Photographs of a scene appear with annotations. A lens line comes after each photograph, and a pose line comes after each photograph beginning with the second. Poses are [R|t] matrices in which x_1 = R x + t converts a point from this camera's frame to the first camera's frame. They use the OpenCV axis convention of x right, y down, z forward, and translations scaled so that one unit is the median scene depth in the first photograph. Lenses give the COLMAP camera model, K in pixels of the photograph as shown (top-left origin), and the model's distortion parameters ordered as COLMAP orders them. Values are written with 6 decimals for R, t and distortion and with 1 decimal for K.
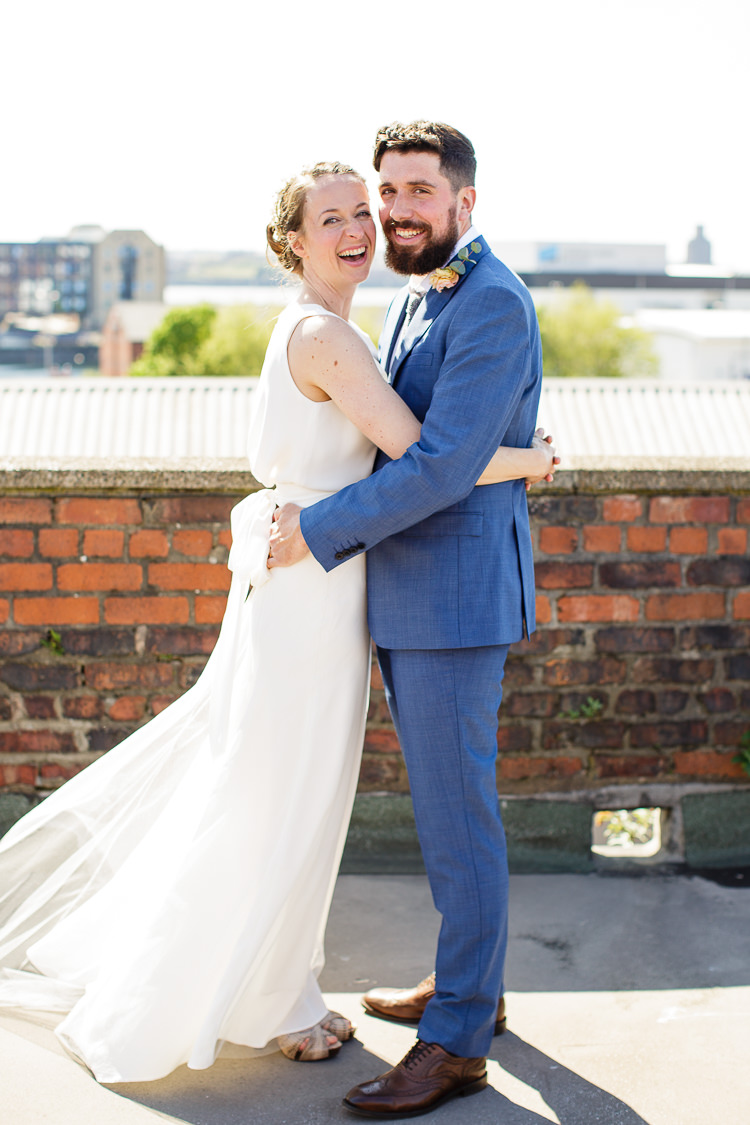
lens RADIAL K [[3180.8, 0, 374.0], [0, 3180.8, 562.5], [0, 0, 1]] dist [-0.190273, 0.000000]
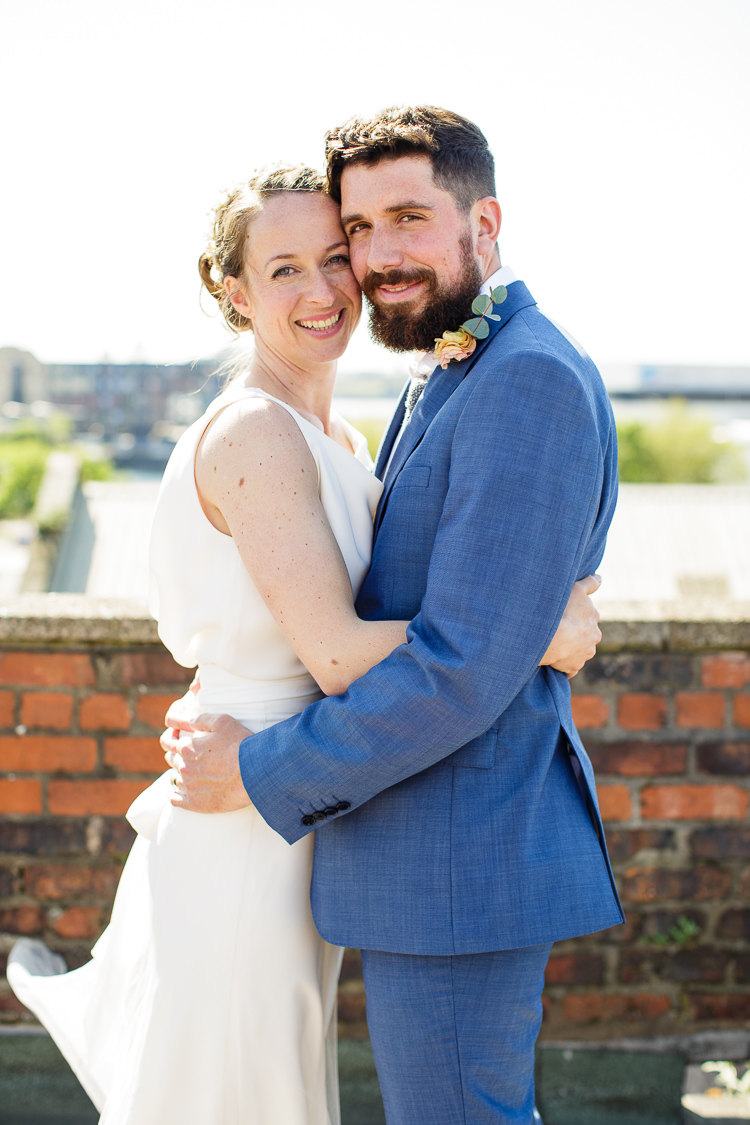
lens RADIAL K [[1873.9, 0, 377.7], [0, 1873.9, 560.3], [0, 0, 1]] dist [-0.078706, 0.000000]
pose [[0.995434, 0.006203, -0.095249, 0.037776], [-0.007458, 0.999890, -0.012817, -0.037190], [0.095159, 0.013469, 0.995371, 0.553454]]
